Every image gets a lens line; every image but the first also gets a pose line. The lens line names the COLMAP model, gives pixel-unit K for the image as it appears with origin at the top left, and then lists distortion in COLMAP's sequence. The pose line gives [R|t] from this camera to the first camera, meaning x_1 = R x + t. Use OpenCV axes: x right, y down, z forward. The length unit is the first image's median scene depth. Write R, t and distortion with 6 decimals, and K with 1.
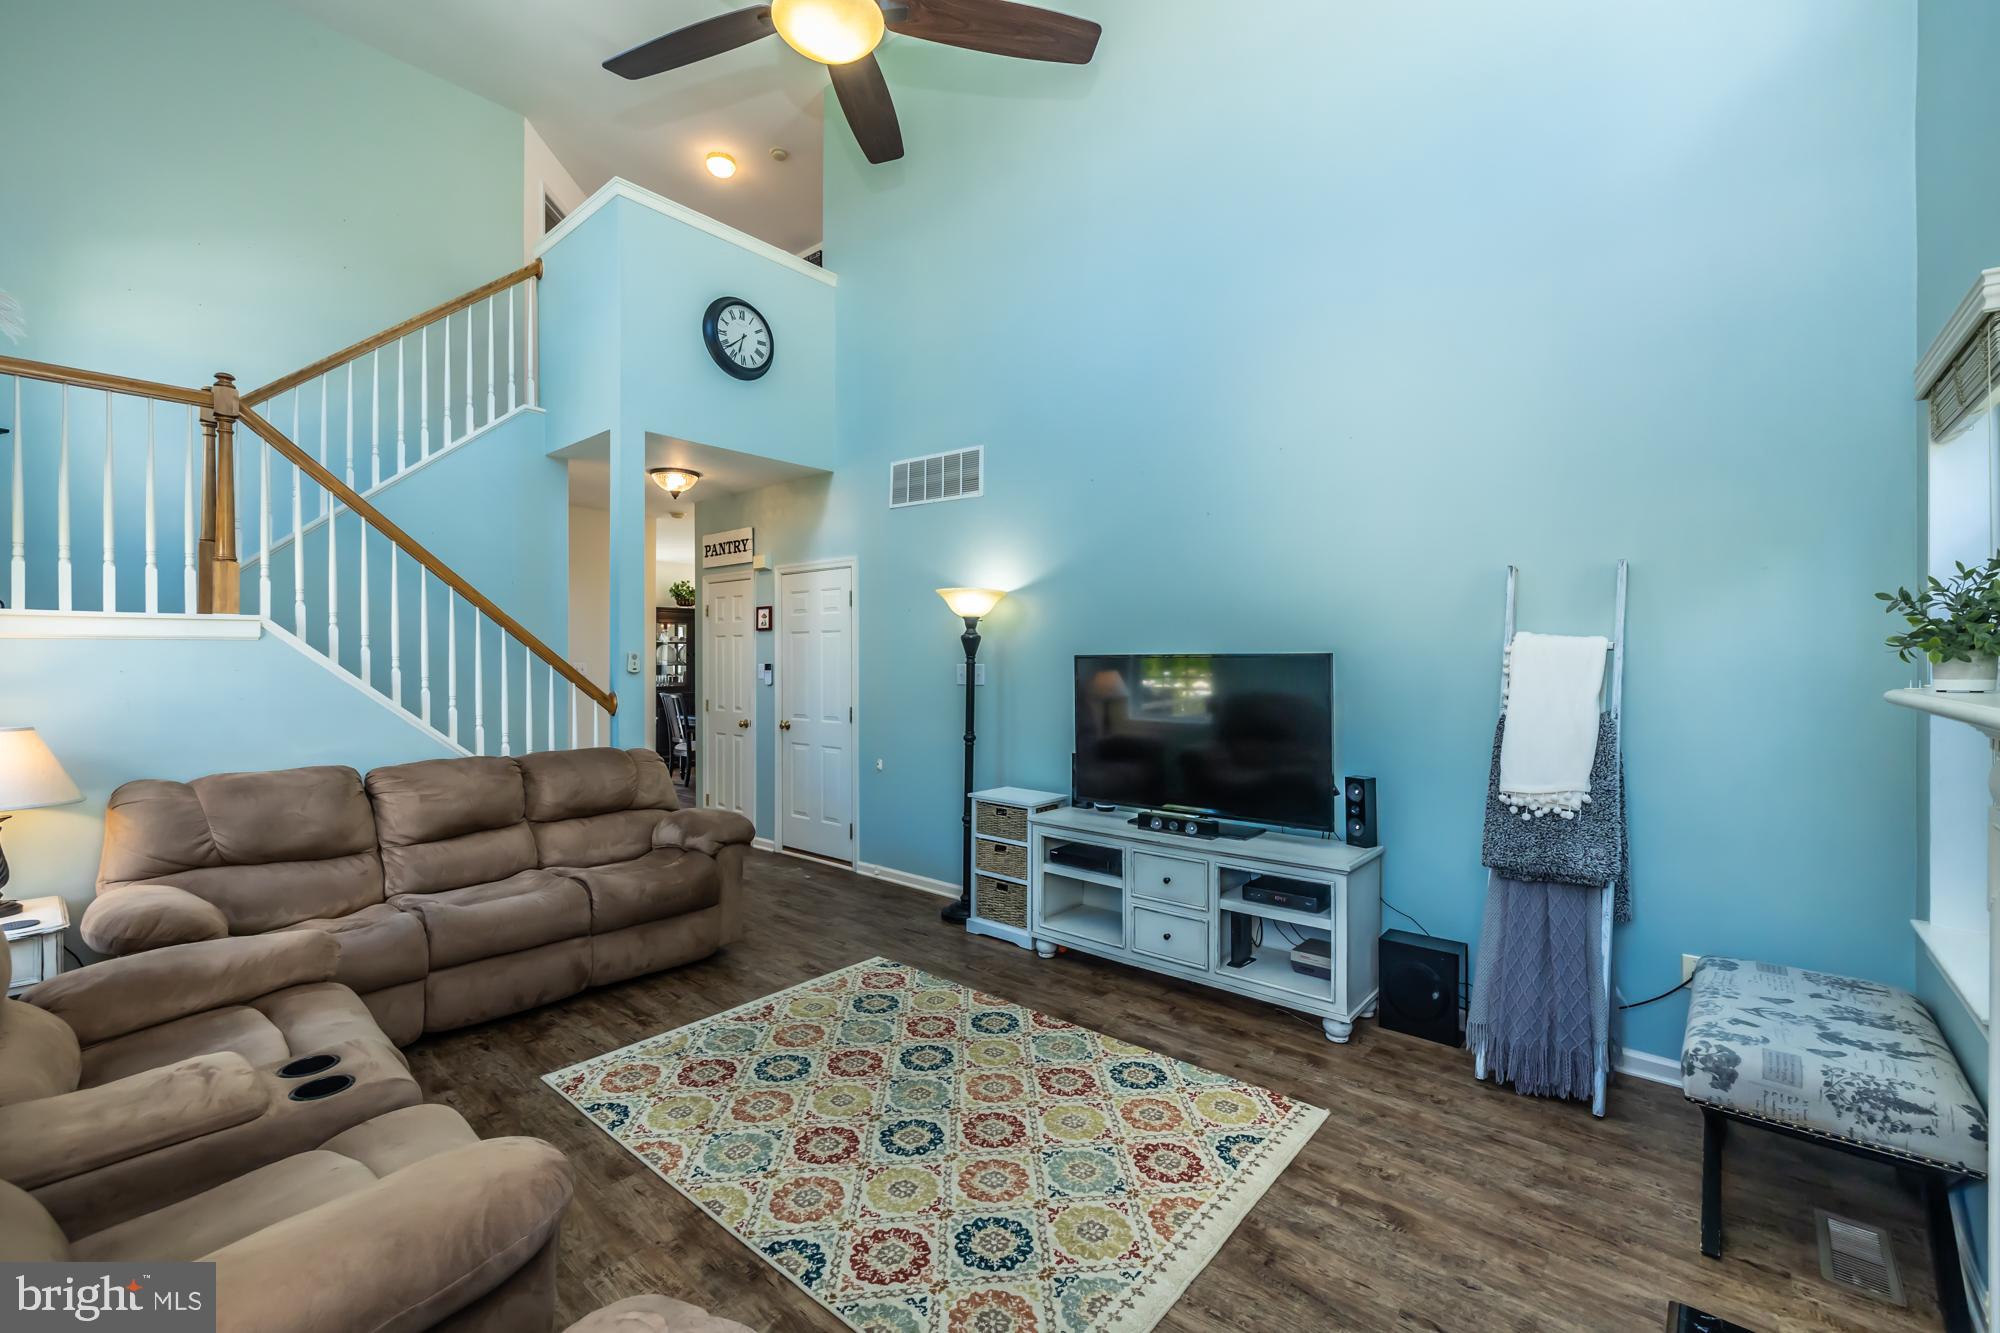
lens RADIAL K [[844.2, 0, 998.4], [0, 844.2, 647.0], [0, 0, 1]] dist [0.000887, -0.000434]
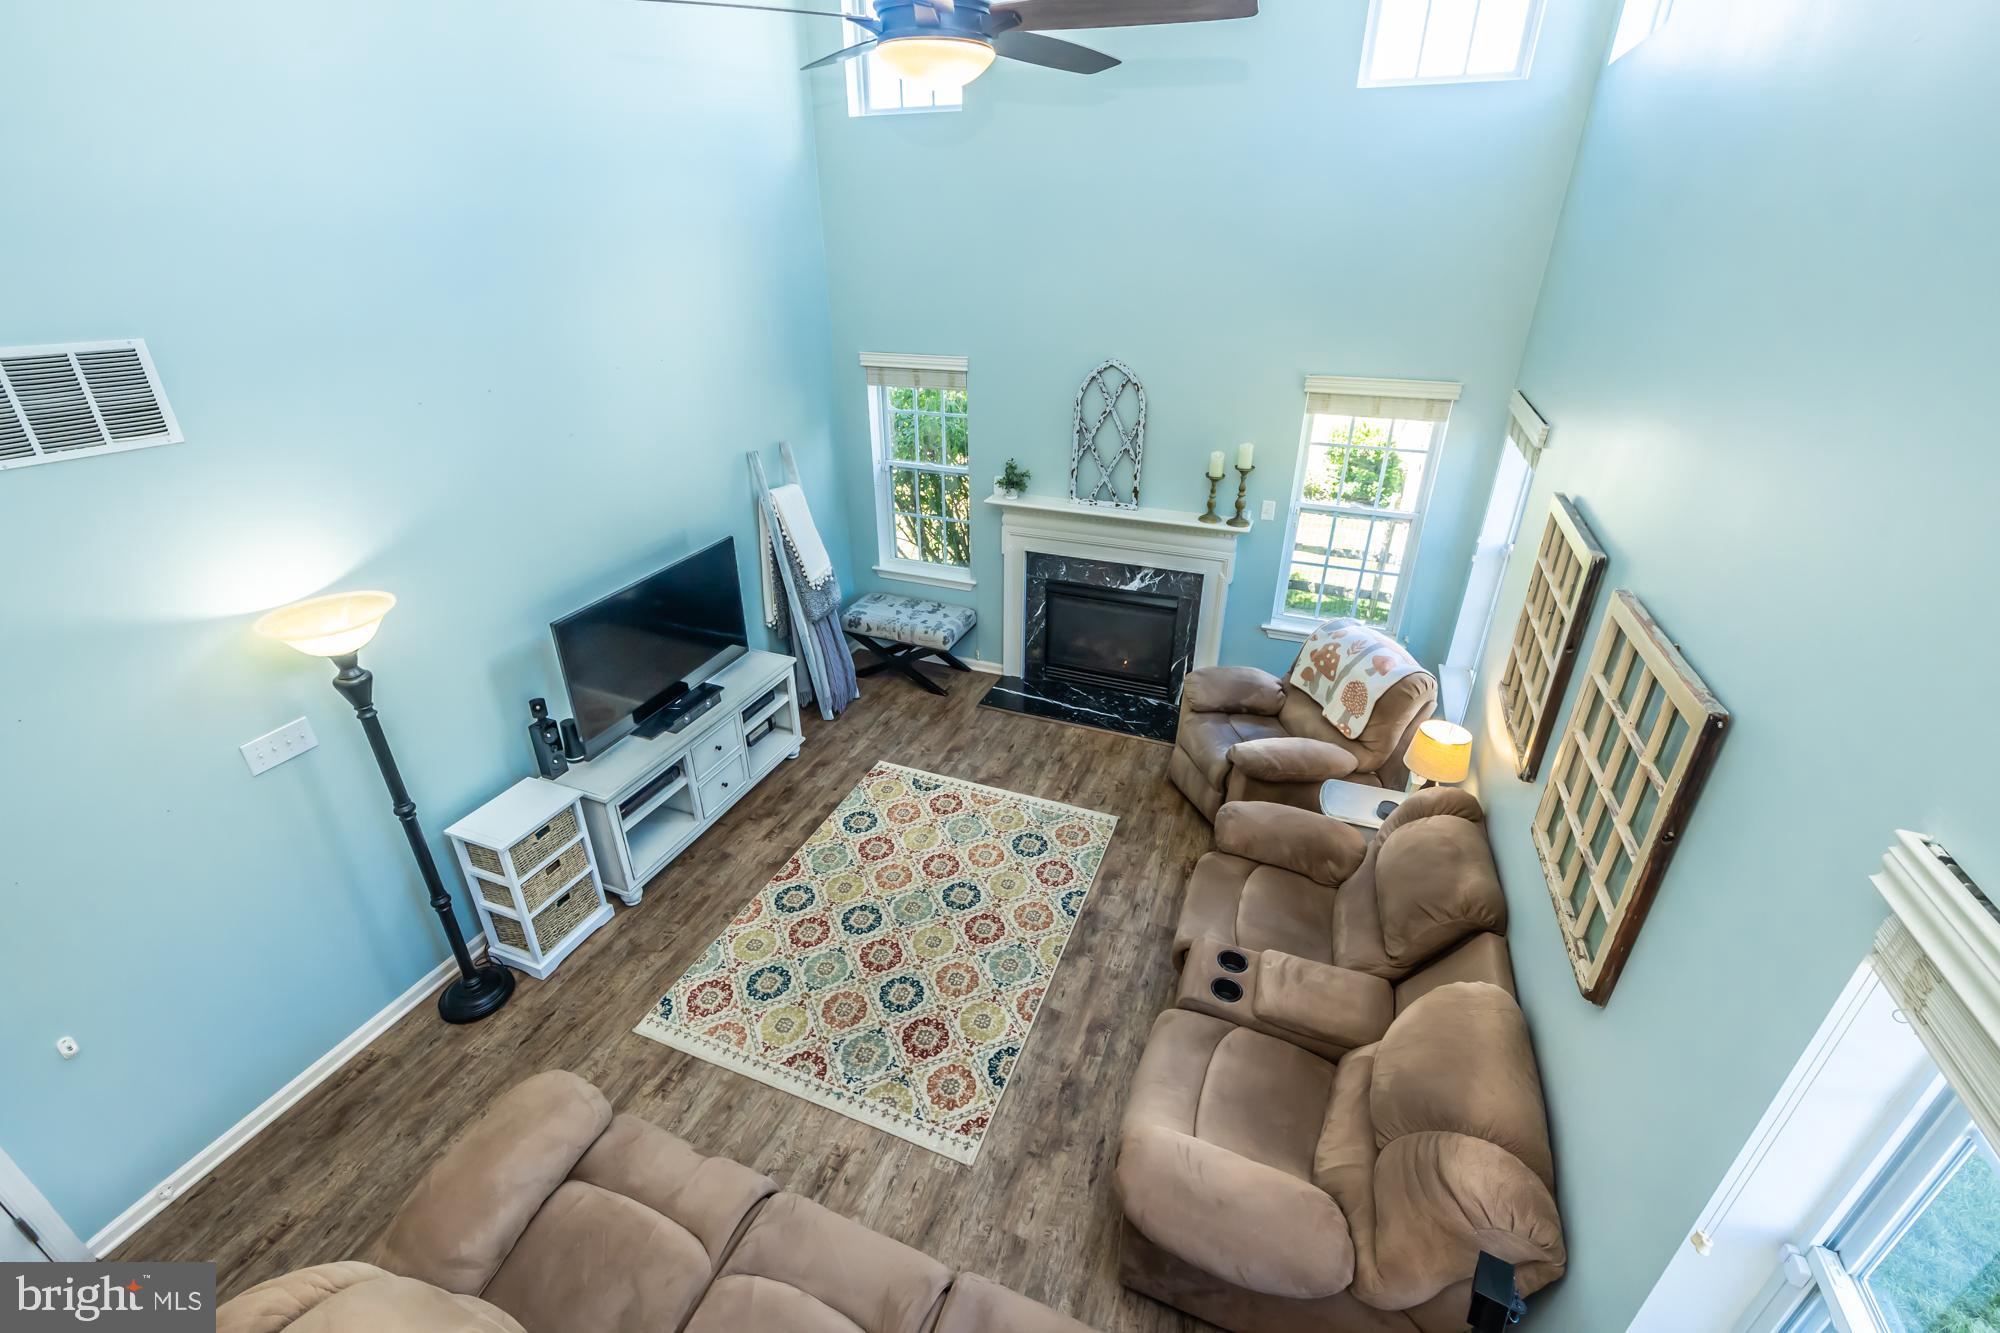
lens RADIAL K [[844.2, 0, 1004.2], [0, 844.2, 622.0], [0, 0, 1]] dist [0.000887, -0.000434]
pose [[-0.330980, -0.393950, 0.857471, -1.103110], [-0.014875, 0.910751, 0.412687, -0.489997], [-0.943520, 0.123837, -0.307300, 1.121446]]
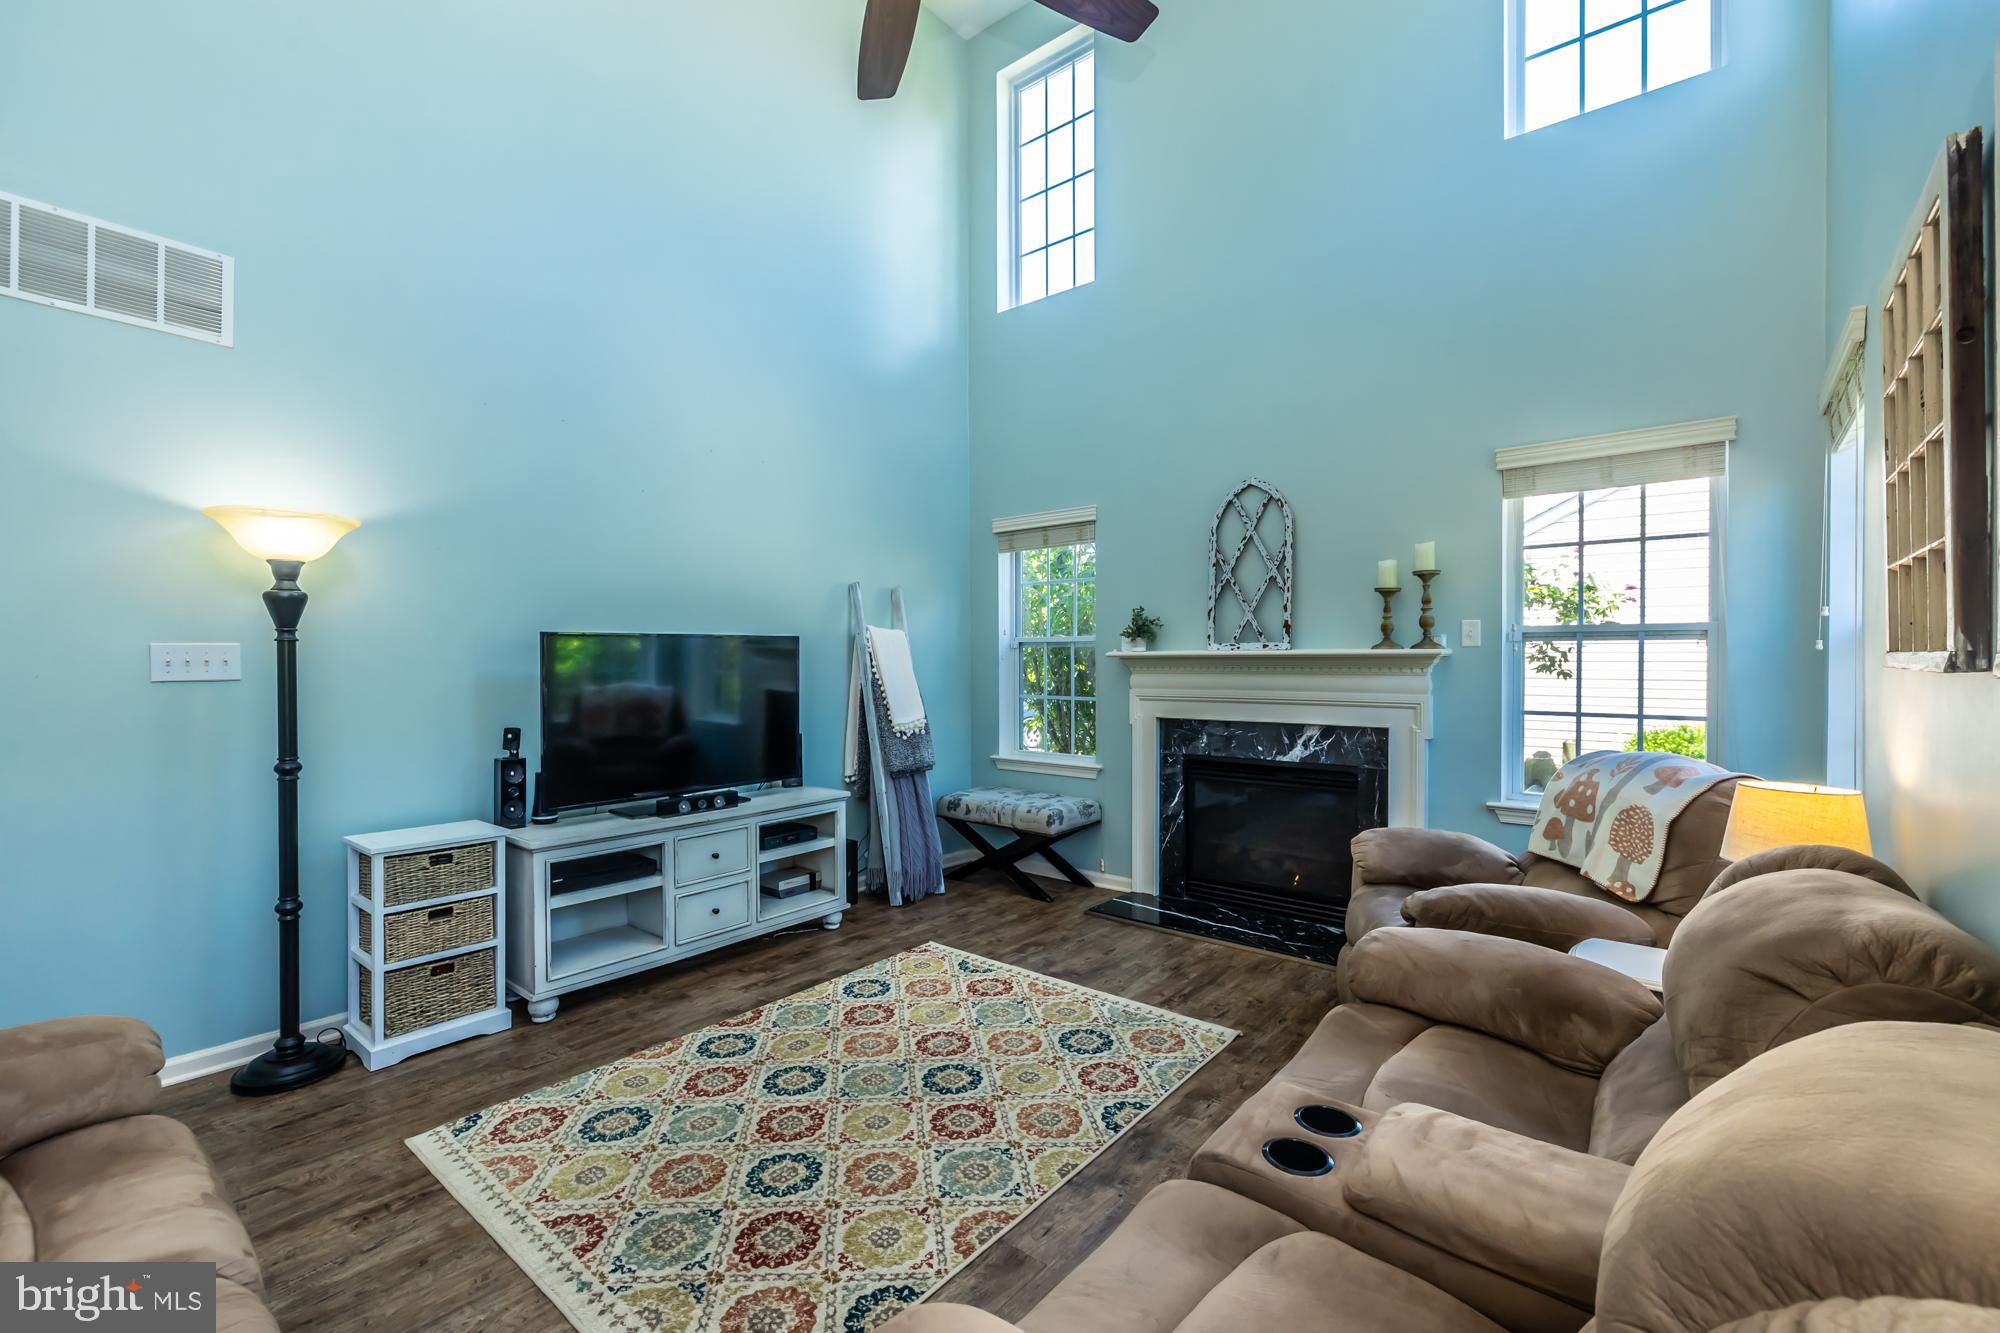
lens RADIAL K [[844.2, 0, 1001.0], [0, 844.2, 648.1], [0, 0, 1]] dist [0.000887, -0.000434]
pose [[-0.024669, 0.012502, 0.999617, -0.965024], [-0.009866, 0.999870, -0.012748, 0.041831], [-0.999647, -0.010177, -0.024543, 0.797379]]
